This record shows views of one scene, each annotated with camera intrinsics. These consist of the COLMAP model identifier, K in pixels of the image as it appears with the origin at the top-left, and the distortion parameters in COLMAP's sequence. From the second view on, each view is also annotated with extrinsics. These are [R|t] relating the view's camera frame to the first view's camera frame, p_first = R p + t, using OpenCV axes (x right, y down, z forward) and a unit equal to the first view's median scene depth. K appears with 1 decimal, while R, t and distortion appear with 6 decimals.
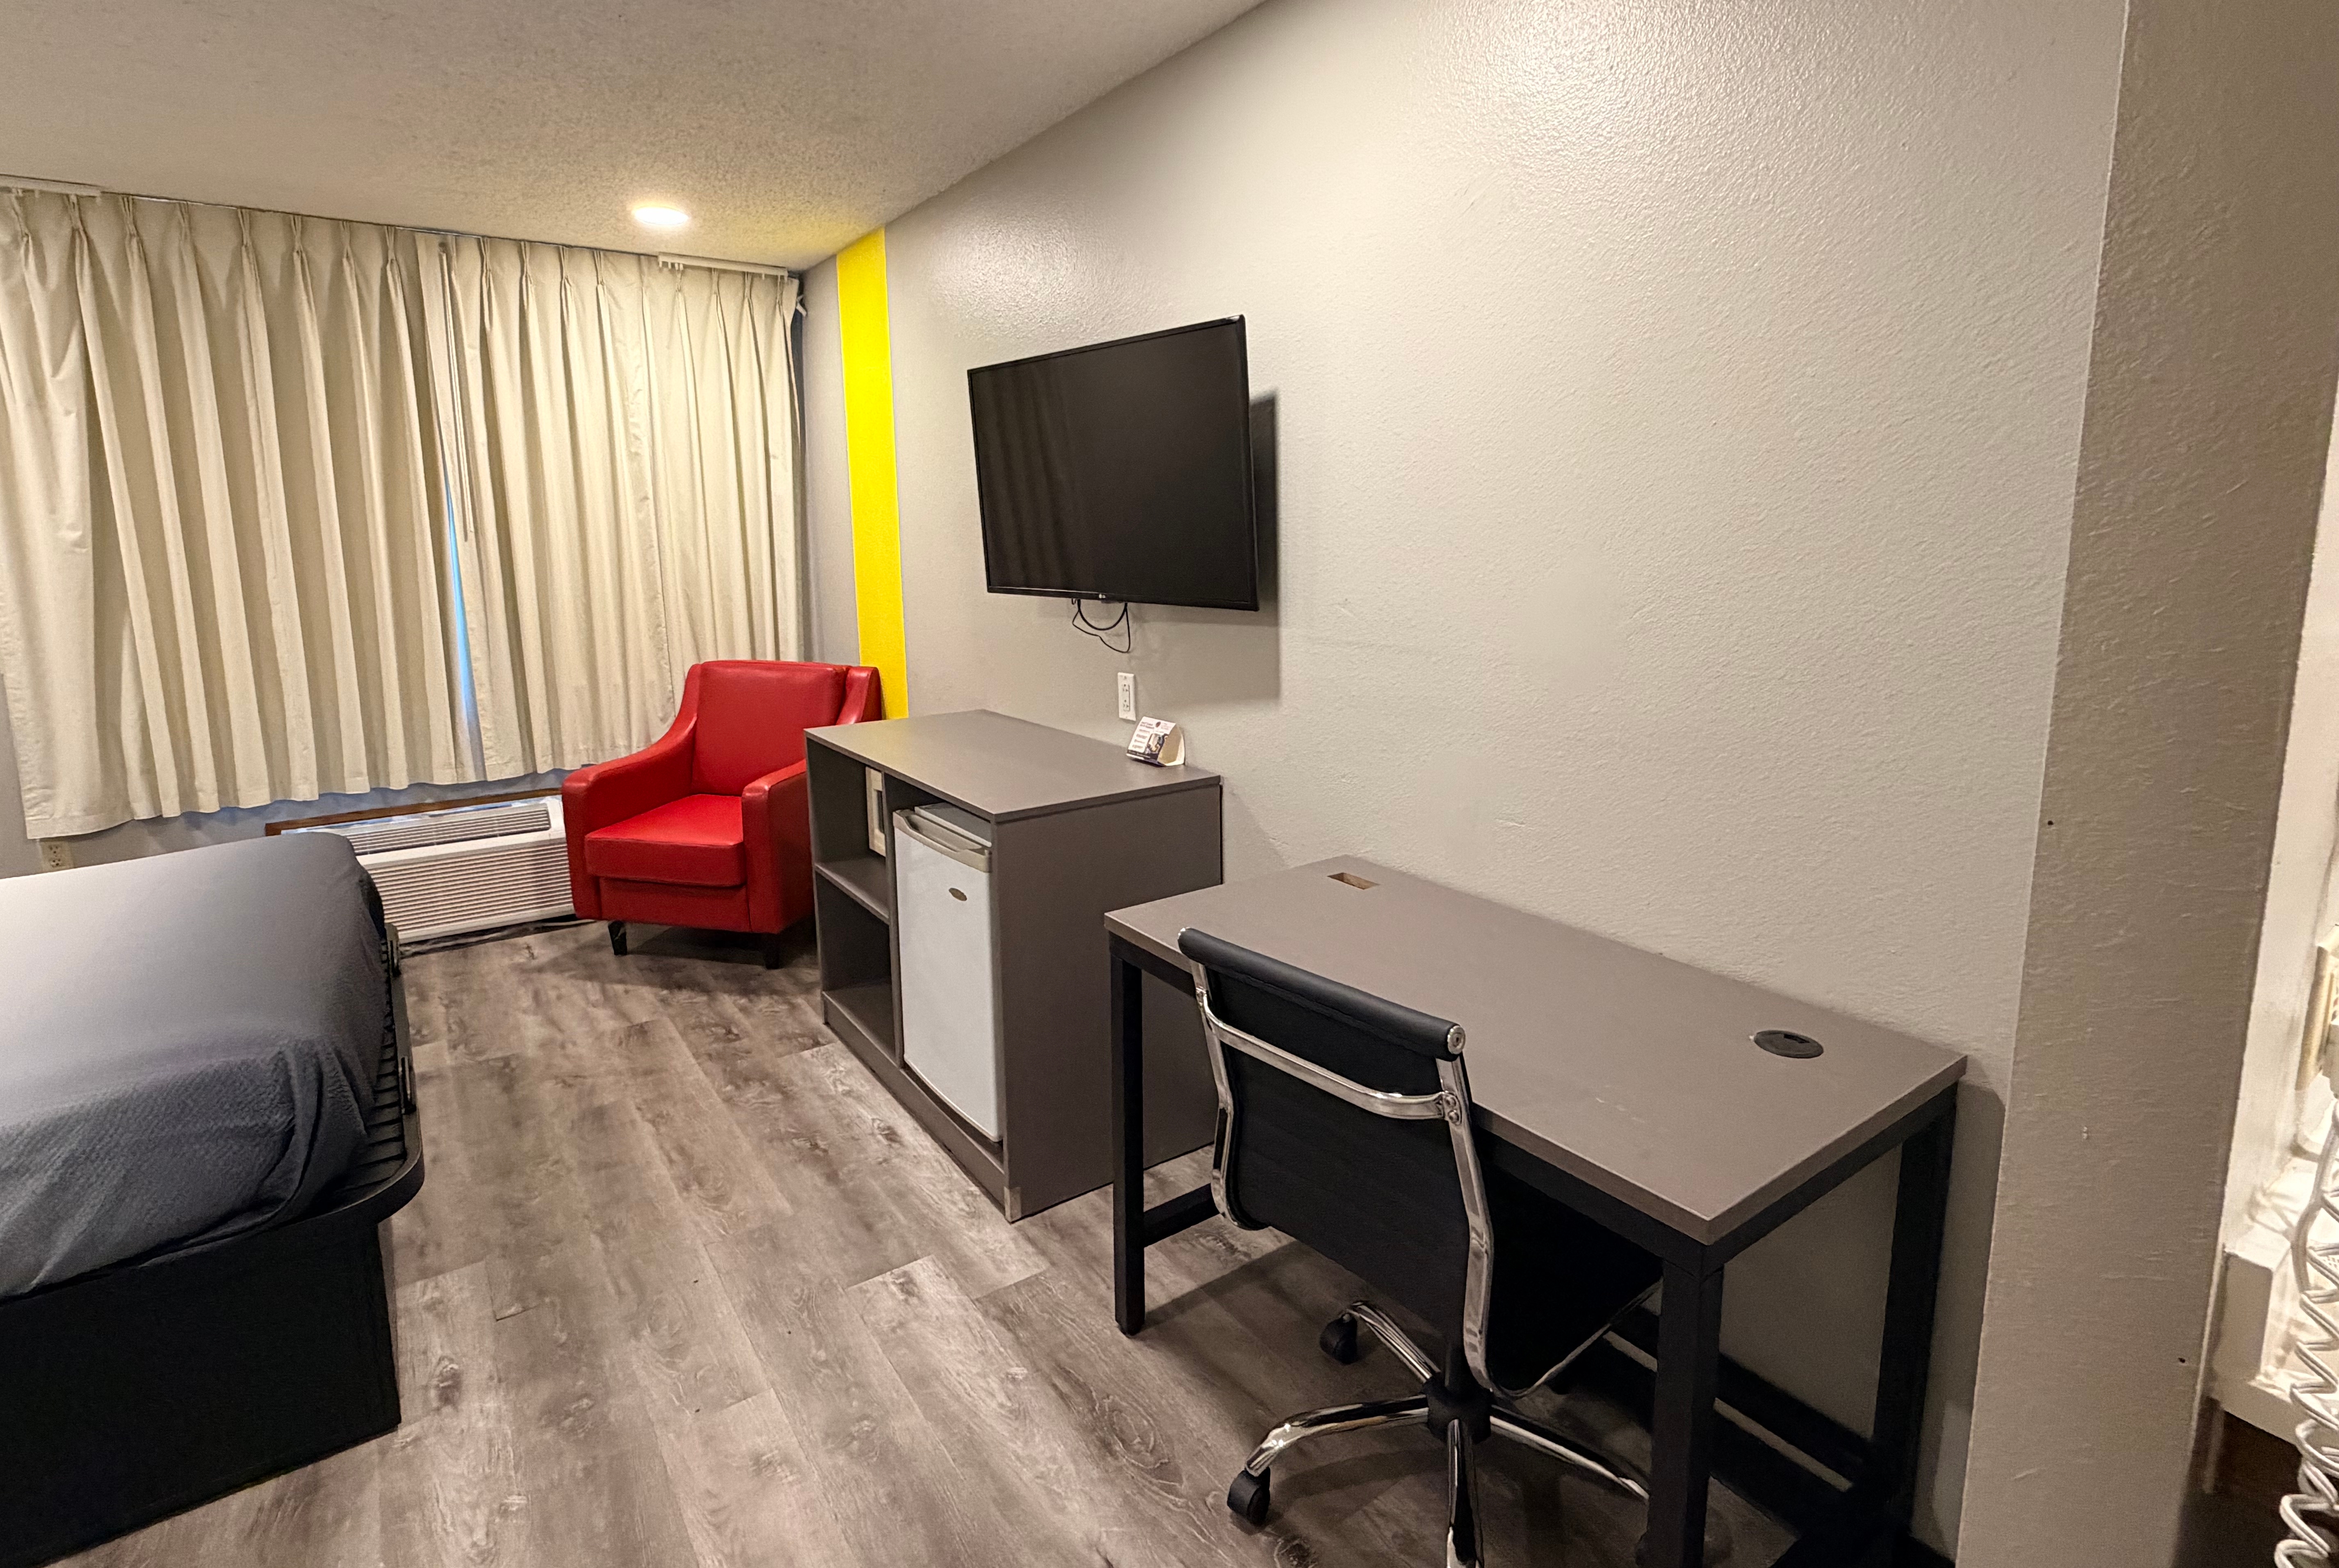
lens RADIAL K [[1141.6, 0, 1171.8], [0, 1141.6, 699.1], [0, 0, 1]] dist [-0.000969, -0.000115]
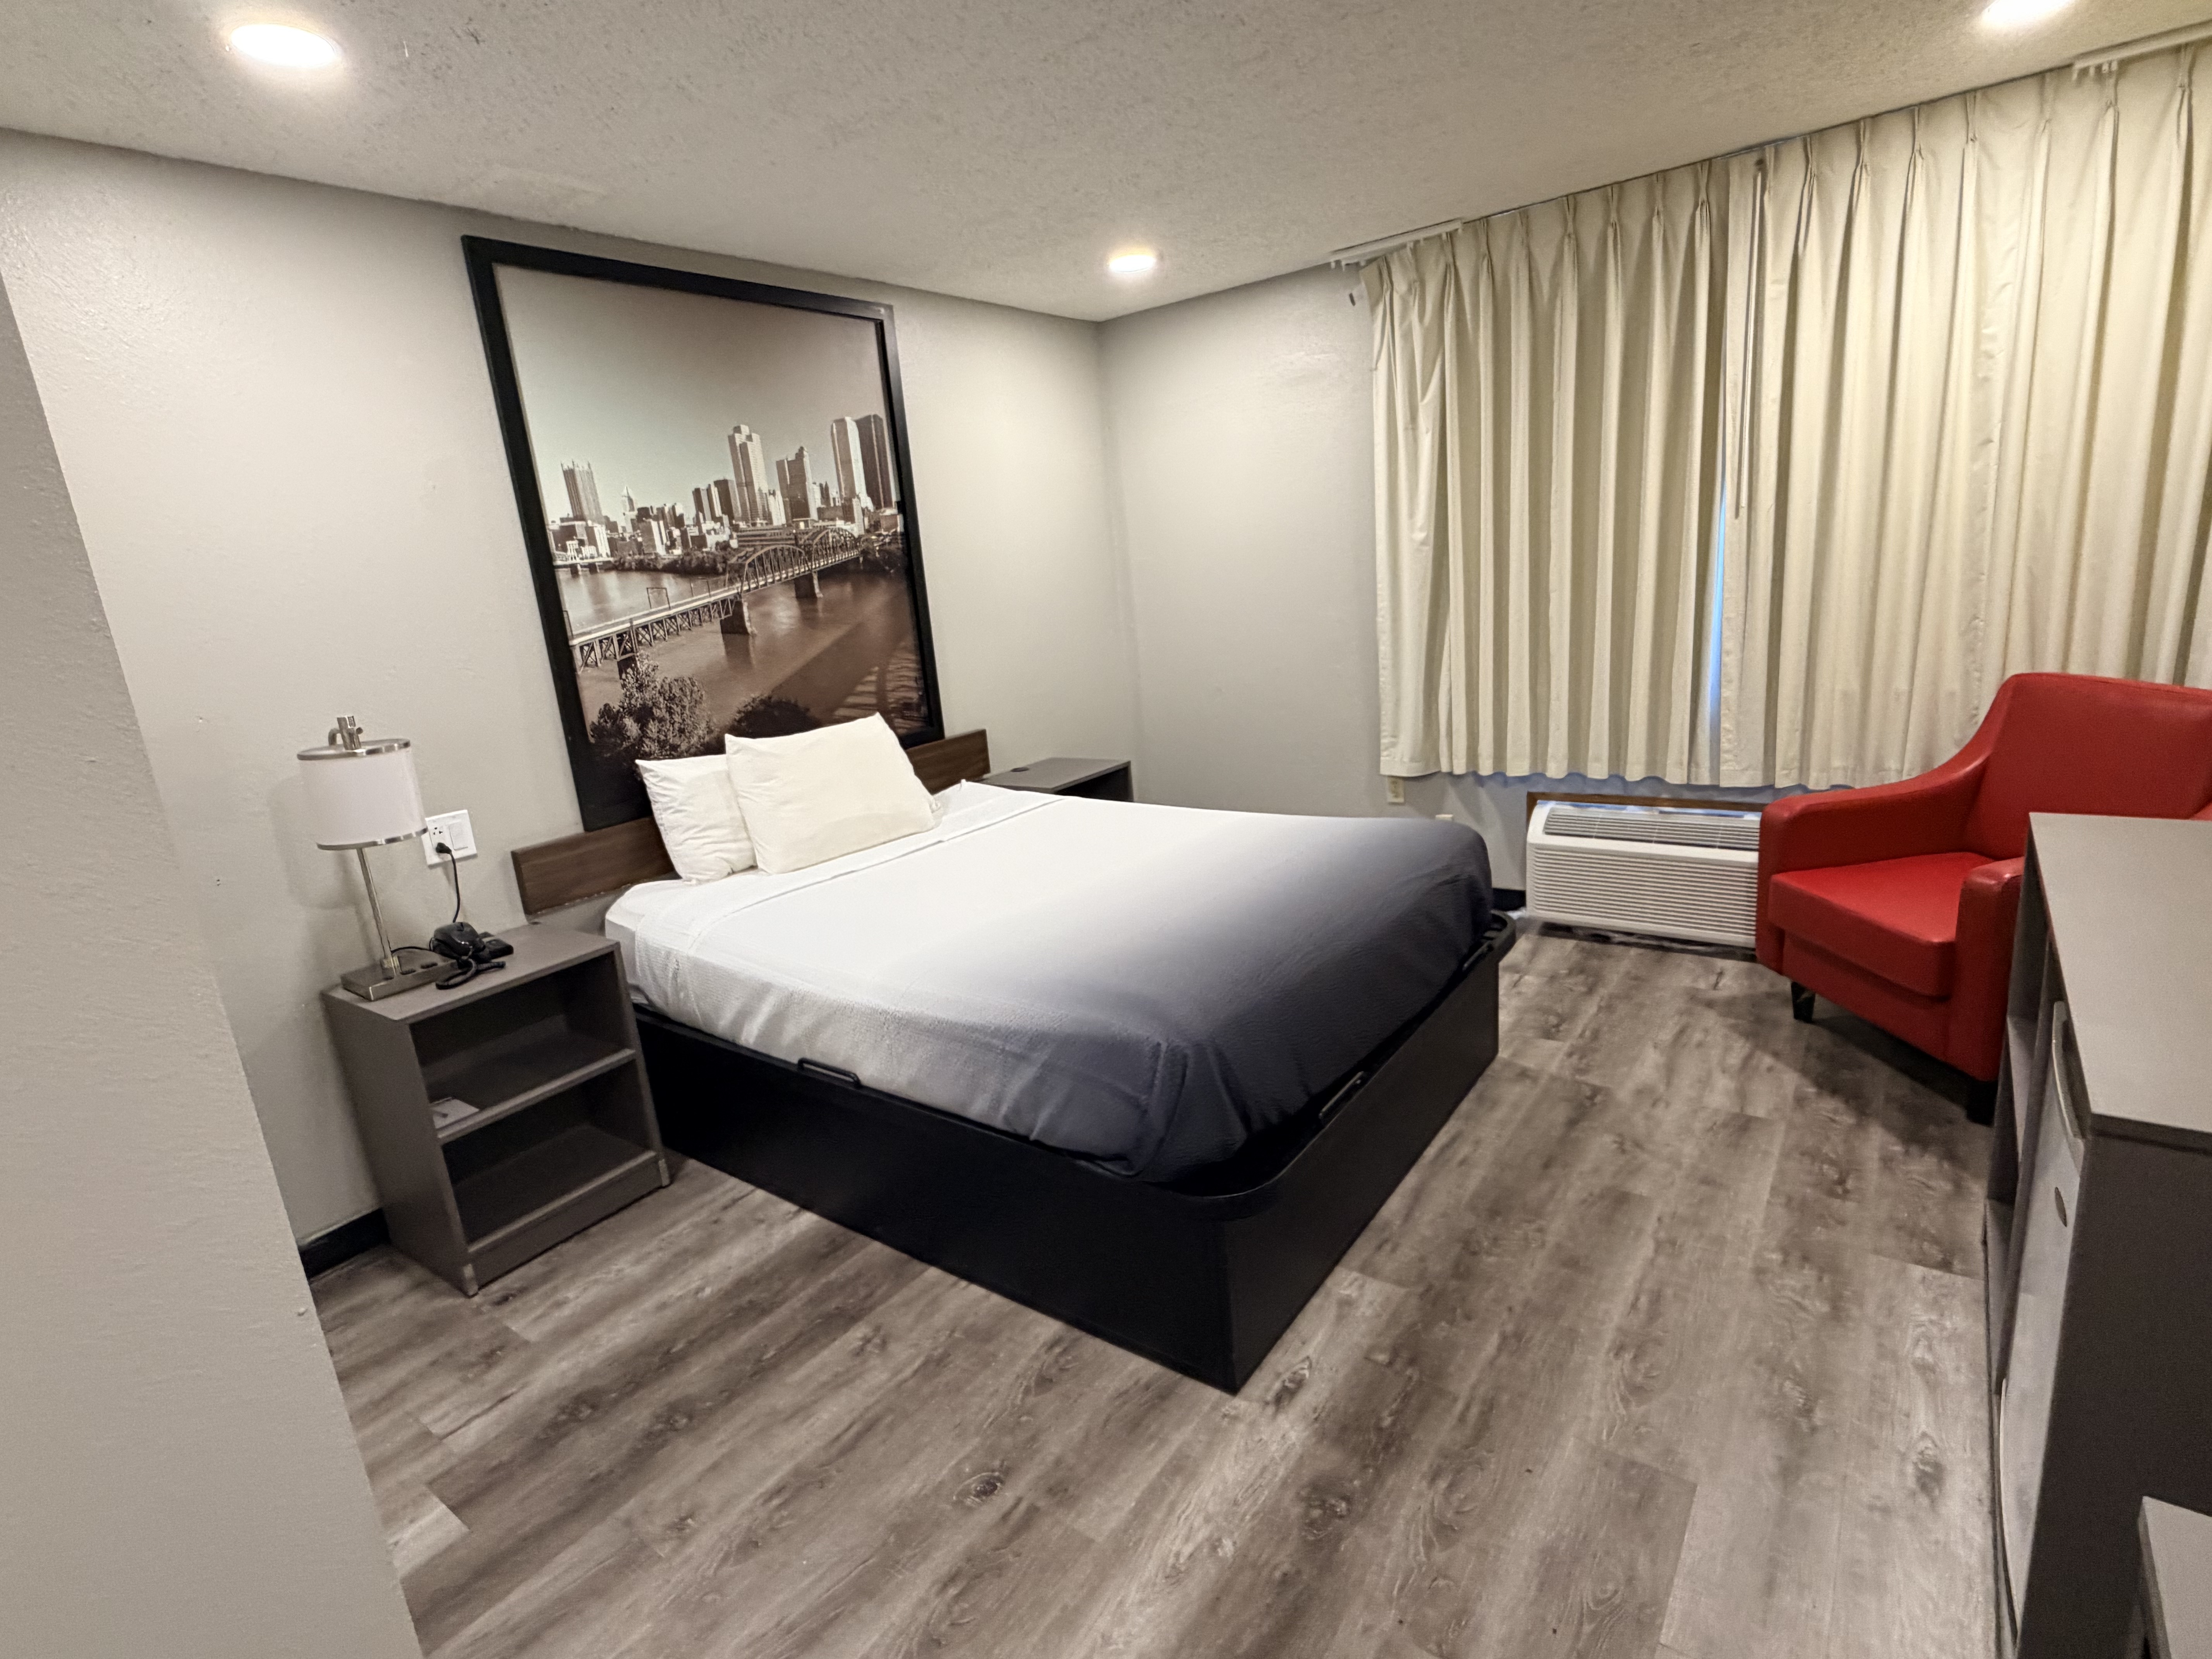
lens RADIAL K [[1083.5, 0, 1106.0], [0, 1083.5, 829.5], [0, 0, 1]] dist [0.000738, -0.000548]
pose [[0.312261, 0.214708, -0.925415, 0.075463], [-0.055208, 0.976580, 0.207950, -0.059421], [0.948391, -0.013844, 0.316802, 0.309065]]
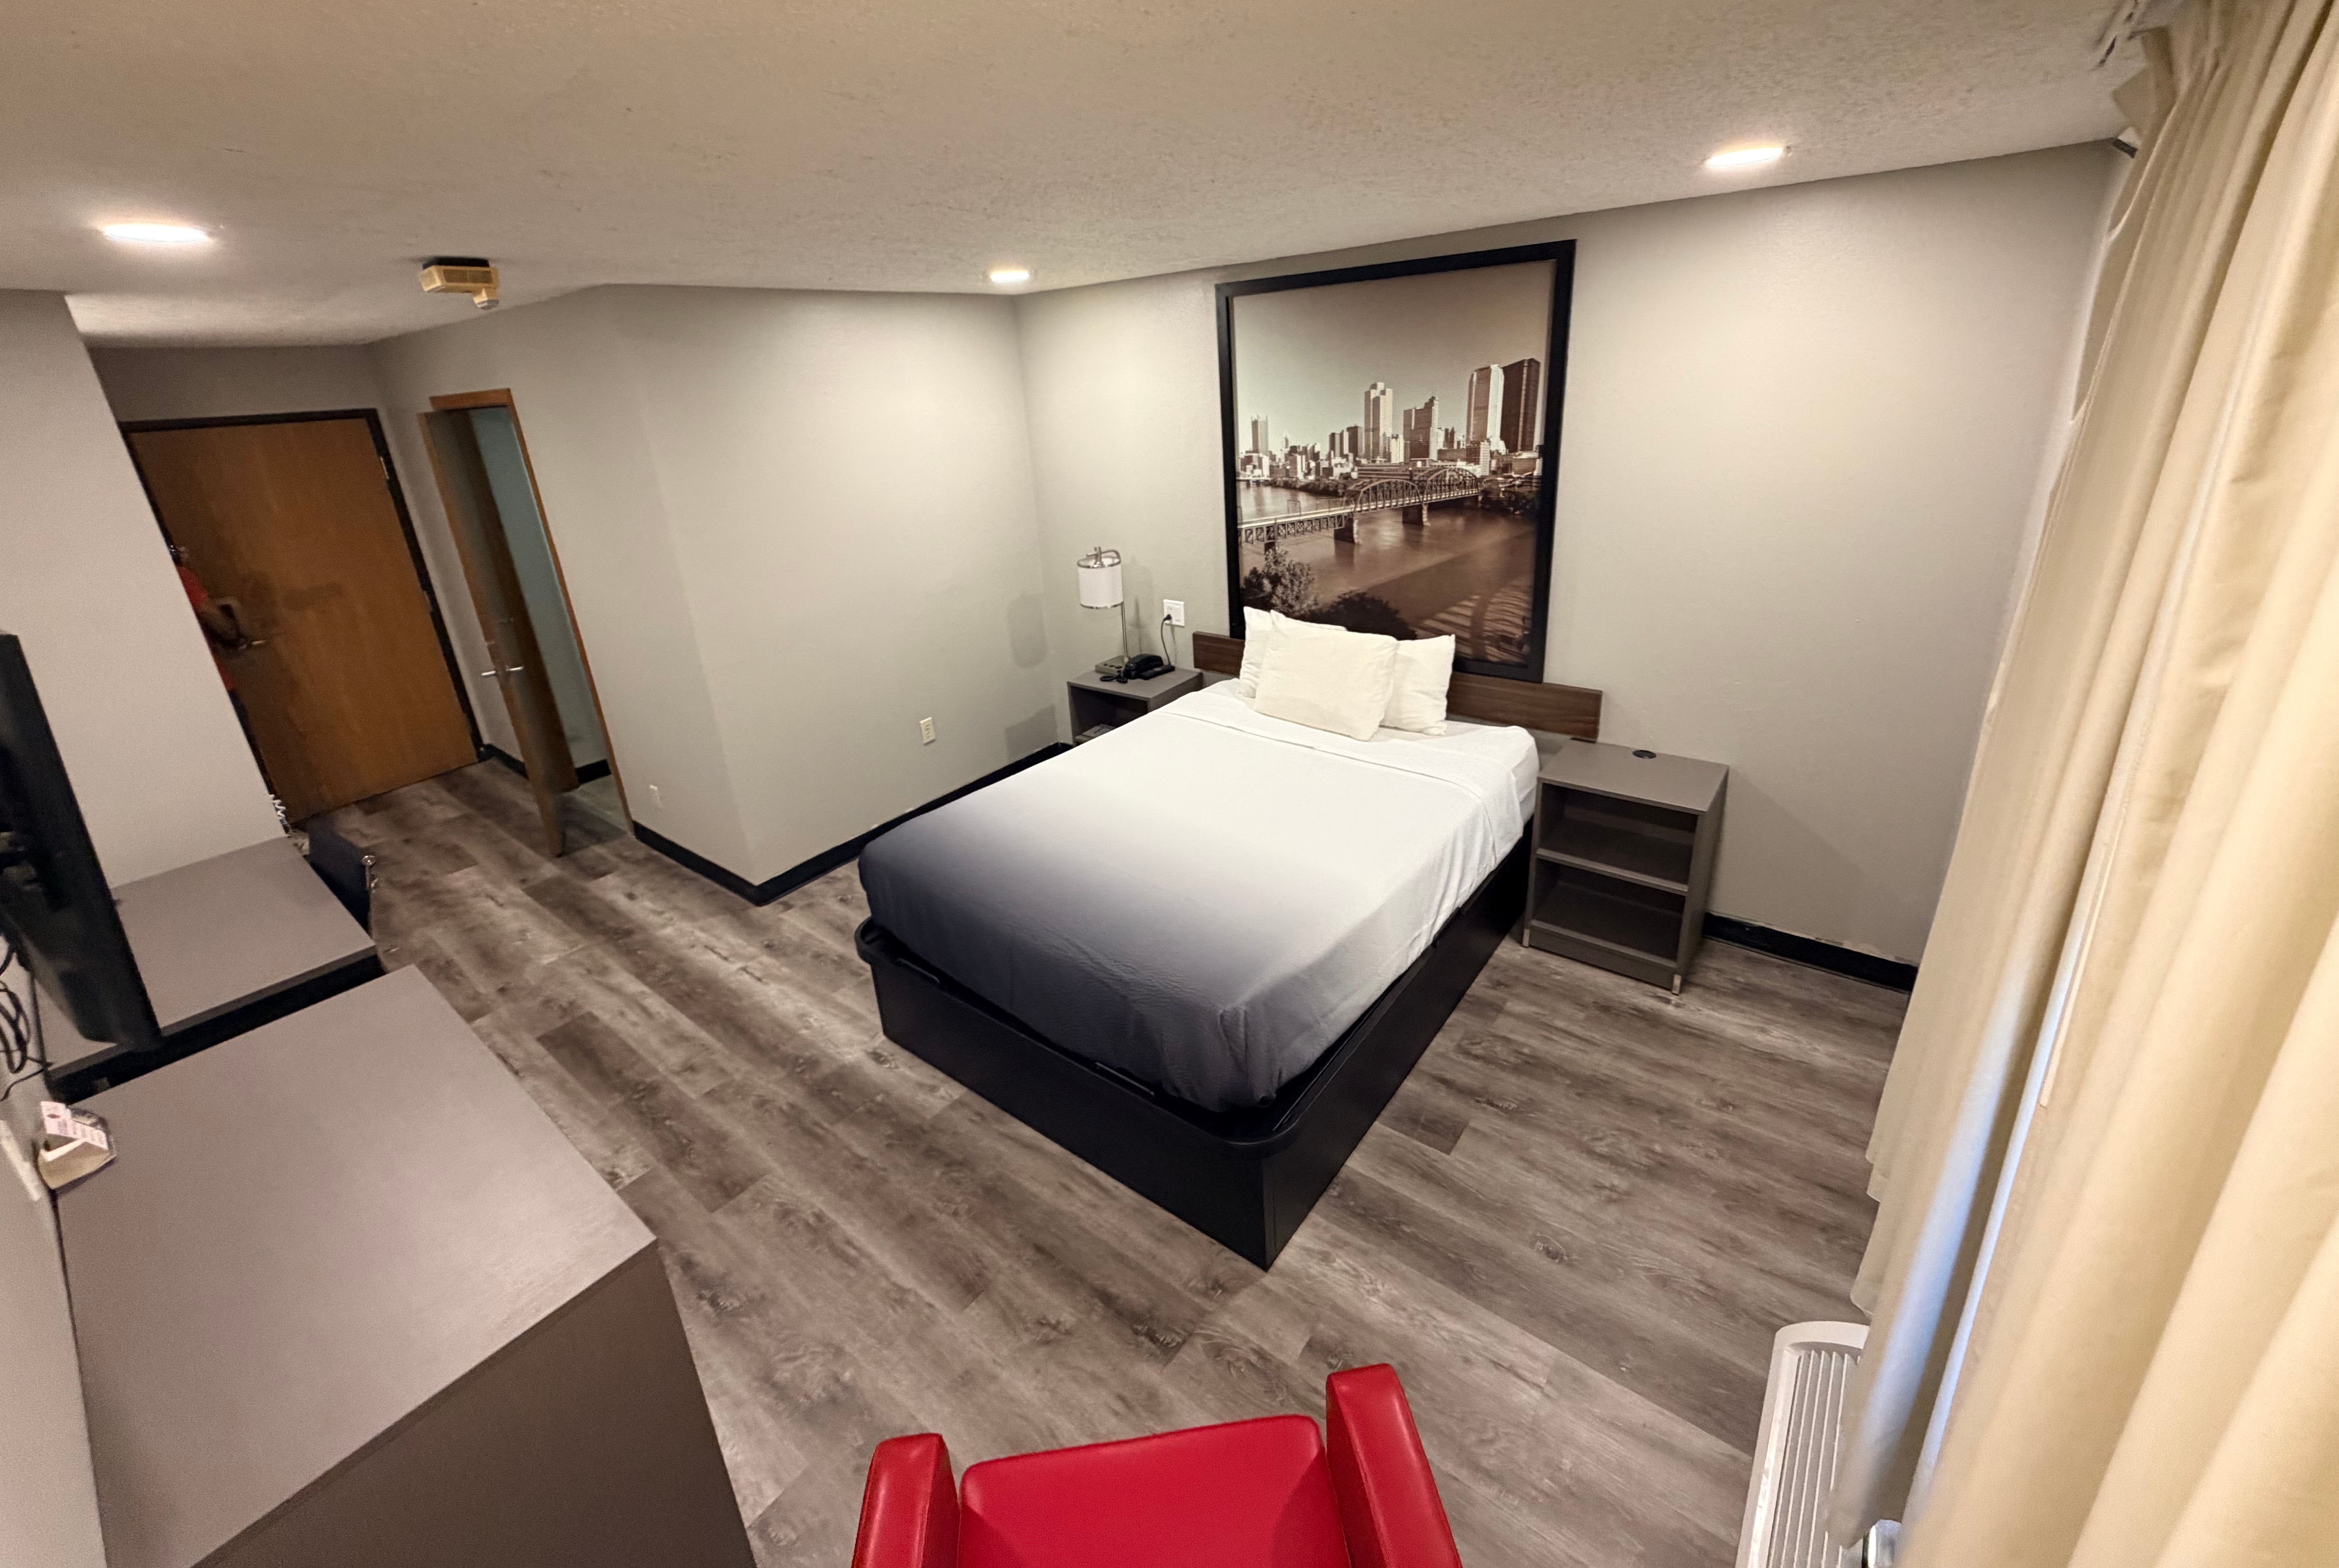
lens RADIAL K [[929.0, 0, 1167.4], [0, 929.0, 696.7], [0, 0, 1]] dist [0.000525, 0.000015]
pose [[-0.954361, 0.160414, -0.251918, -0.466081], [0.024703, 0.883014, 0.468696, -0.377095], [0.297633, 0.441082, -0.846677, 1.279183]]
